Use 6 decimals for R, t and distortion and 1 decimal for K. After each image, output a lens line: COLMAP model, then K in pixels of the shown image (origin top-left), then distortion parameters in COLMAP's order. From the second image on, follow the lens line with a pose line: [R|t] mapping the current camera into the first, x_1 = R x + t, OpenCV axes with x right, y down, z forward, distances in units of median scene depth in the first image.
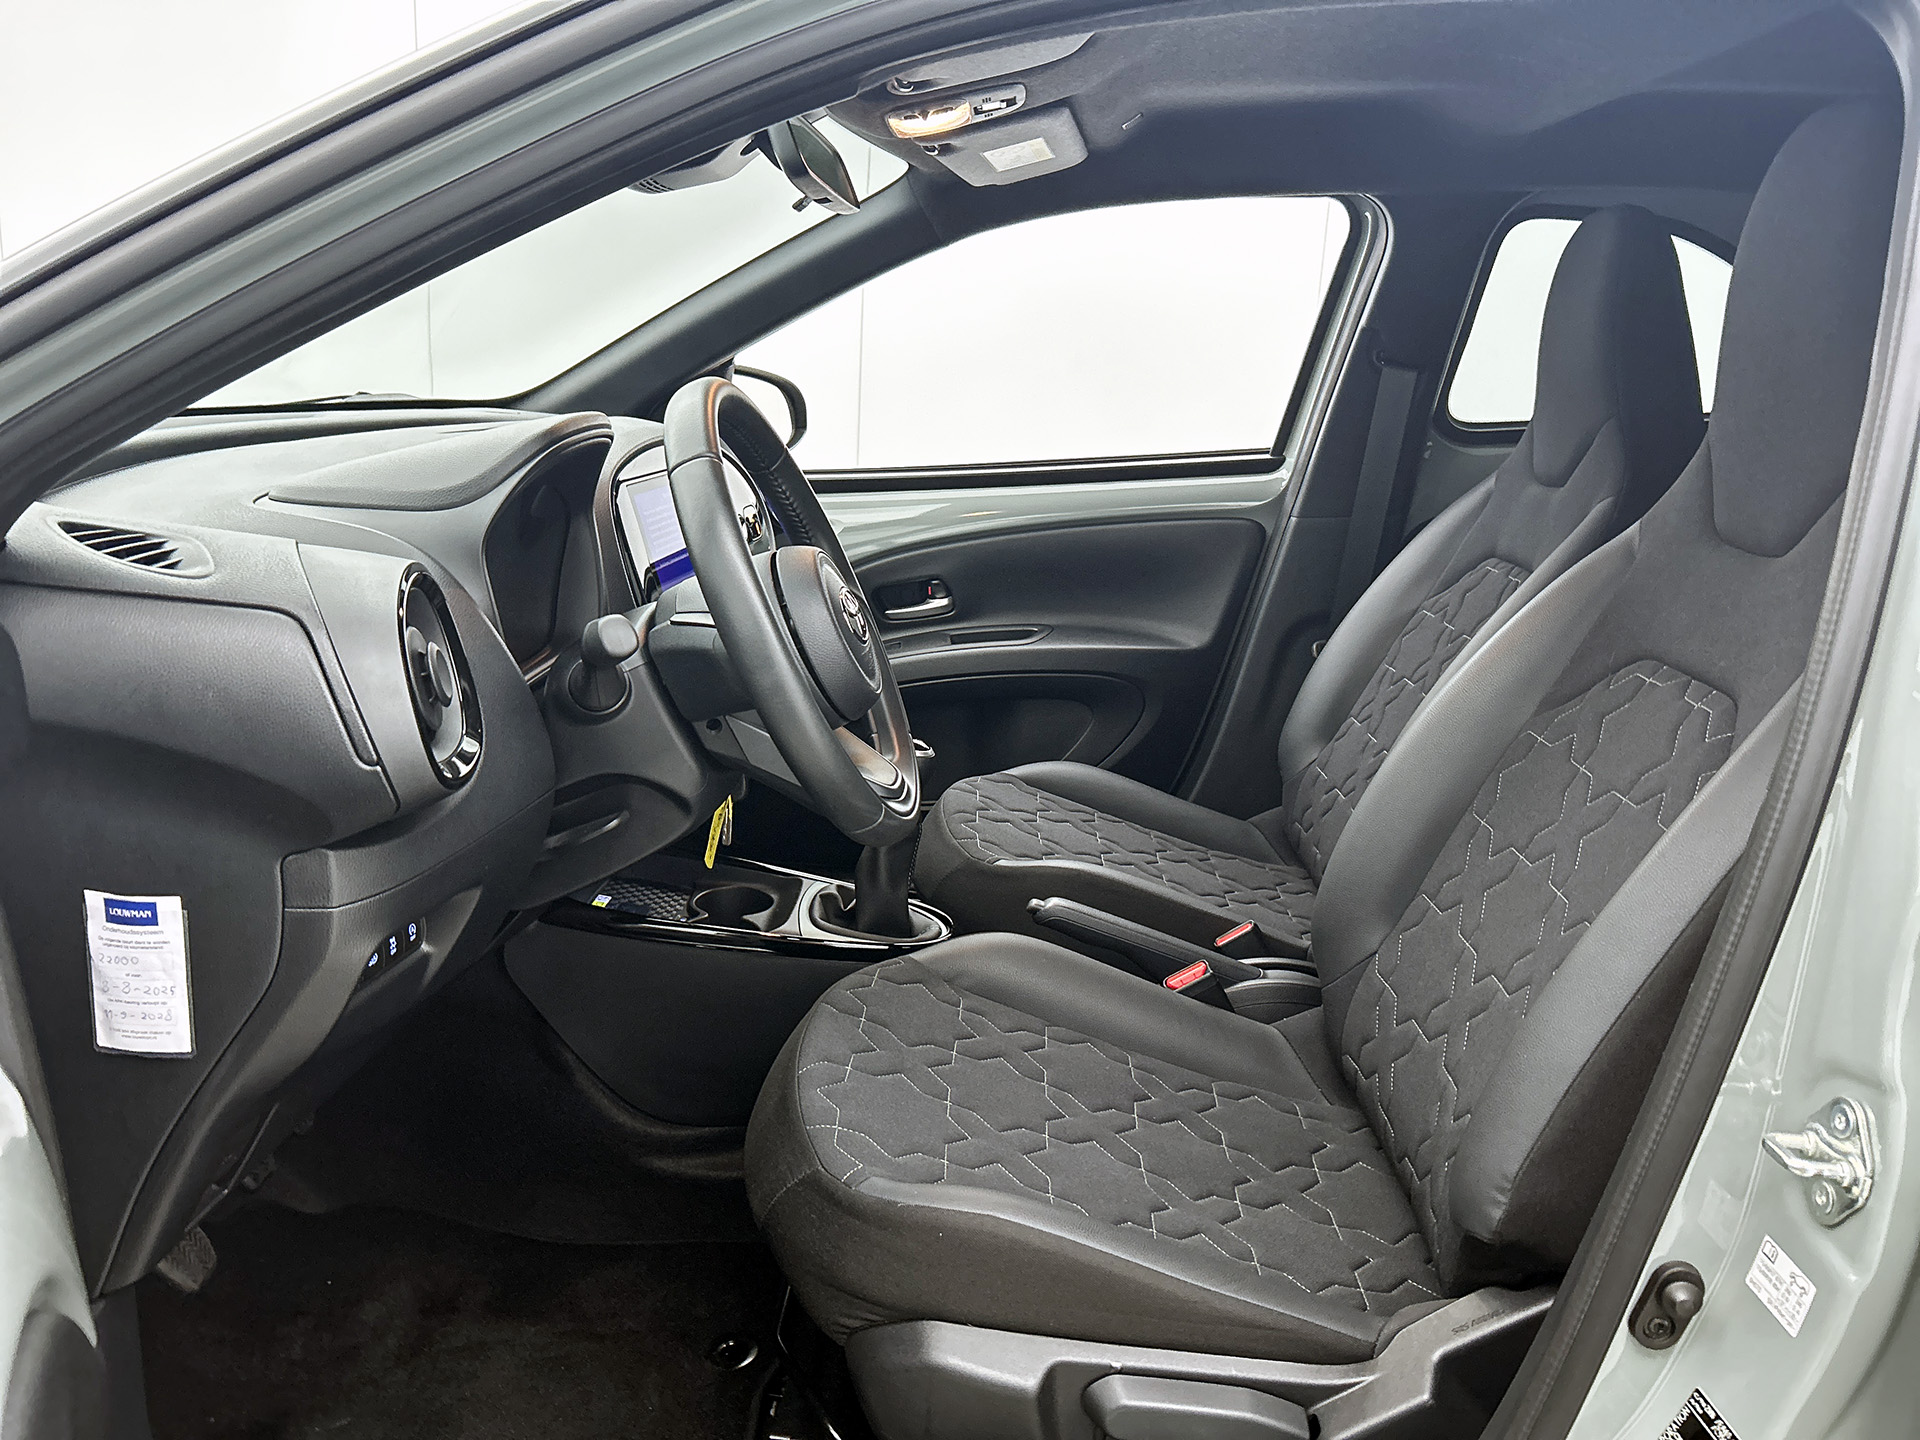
lens RADIAL K [[1463.9, 0, 972.8], [0, 1463.9, 719.9], [0, 0, 1]] dist [0.047958, -0.067600]
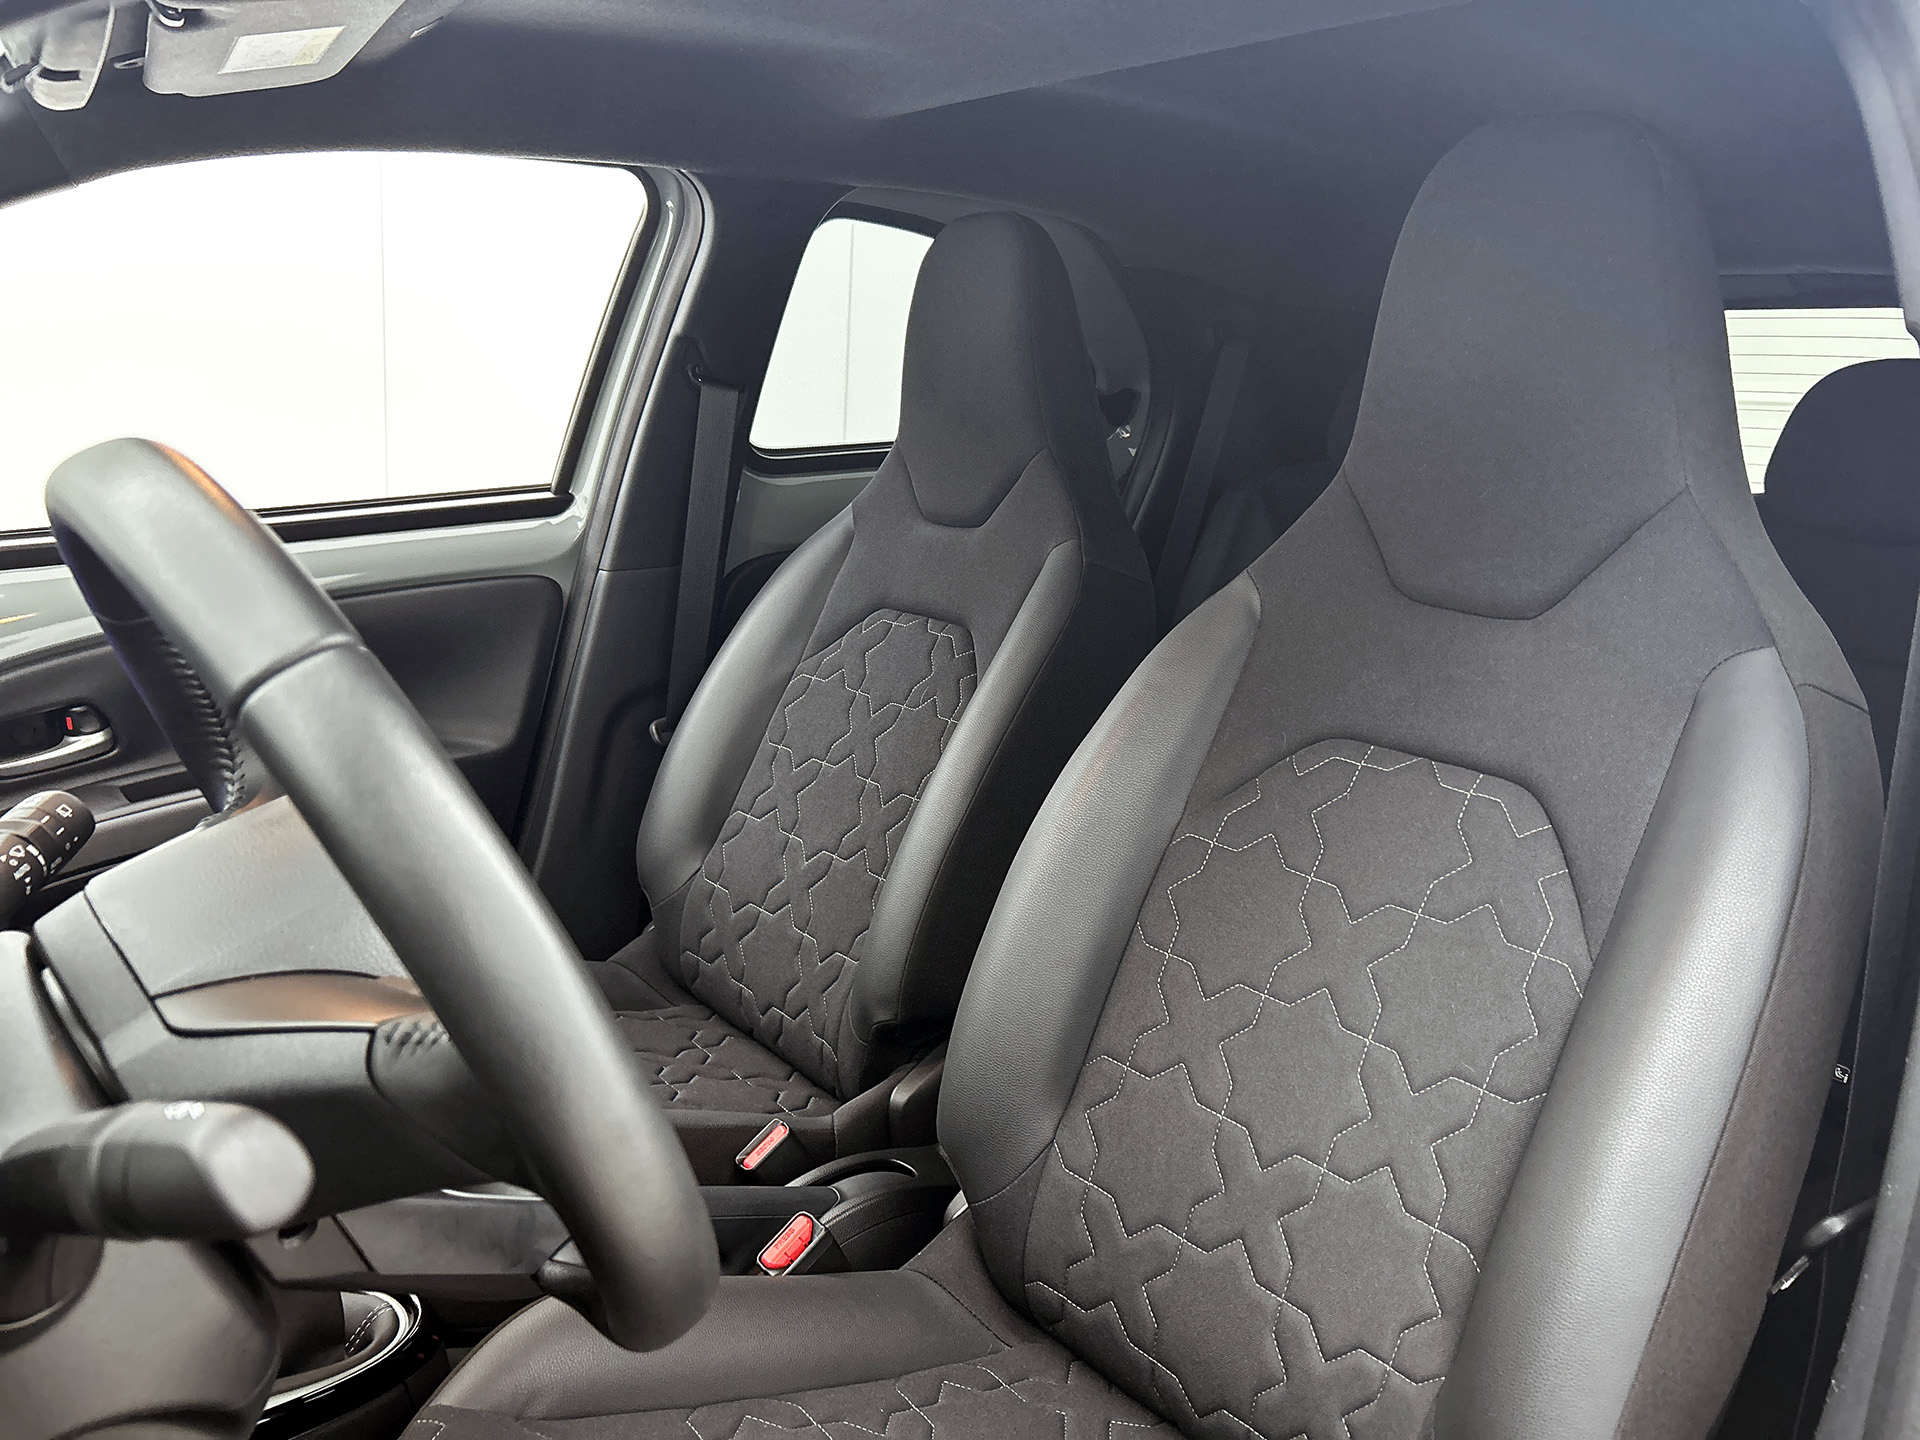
lens RADIAL K [[1463.9, 0, 966.5], [0, 1463.9, 717.1], [0, 0, 1]] dist [0.047958, -0.067600]
pose [[0.750574, -0.137267, 0.646372, -0.171885], [0.134415, 0.989450, 0.054040, -0.083949], [-0.646971, 0.046321, 0.761107, 0.301352]]
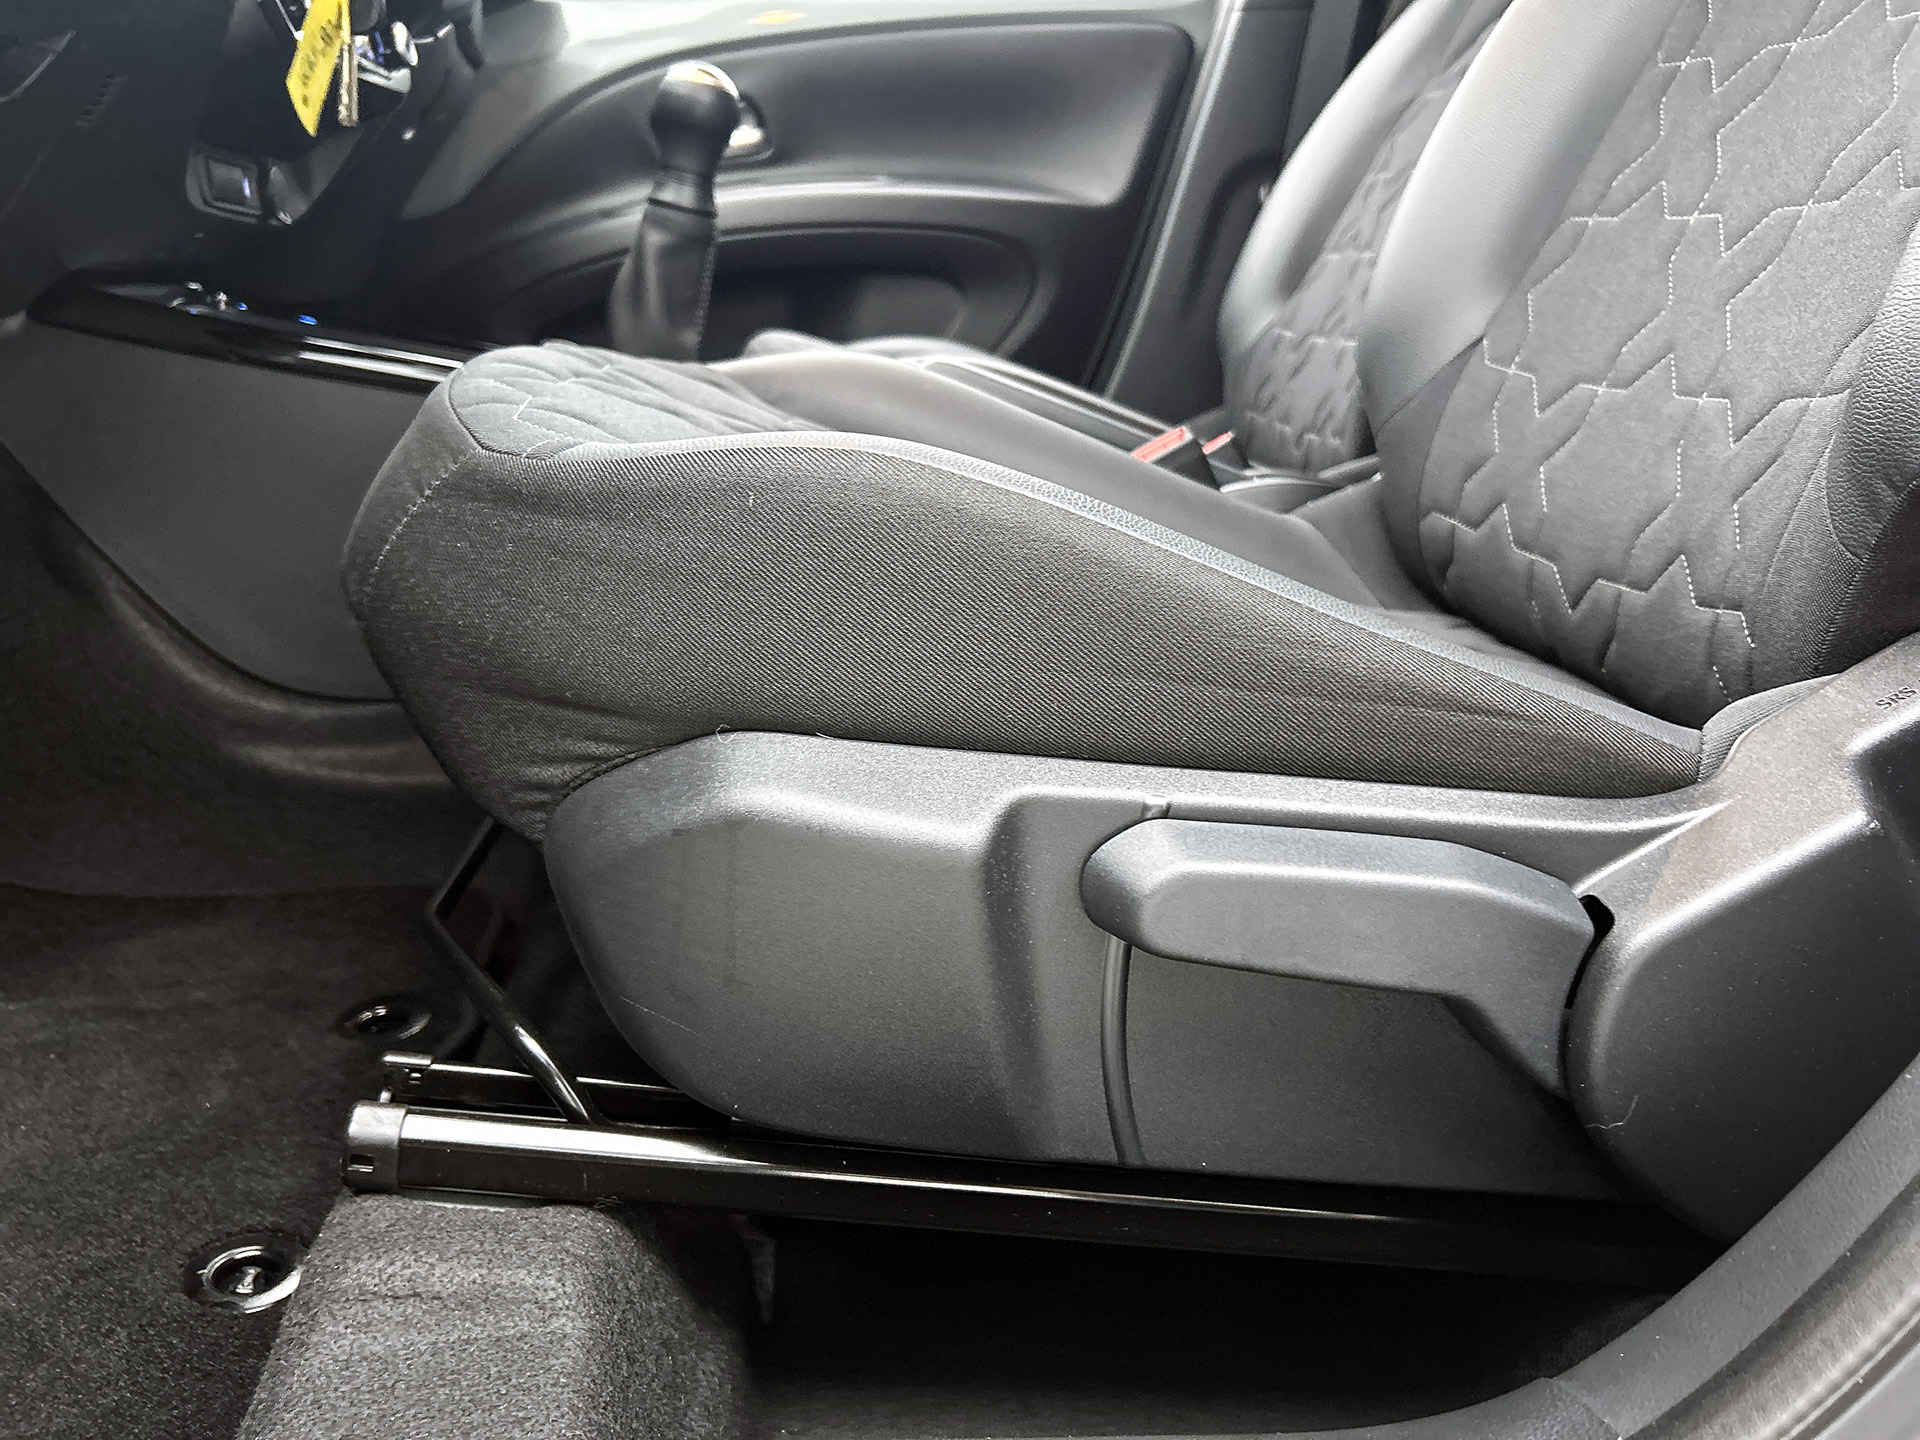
lens RADIAL K [[1463.9, 0, 949.6], [0, 1463.9, 729.5], [0, 0, 1]] dist [0.047958, -0.067600]
pose [[0.994279, -0.012528, 0.106080, -0.005607], [0.009117, 0.999428, 0.032574, 0.213465], [-0.106428, -0.031421, 0.993824, 0.303258]]
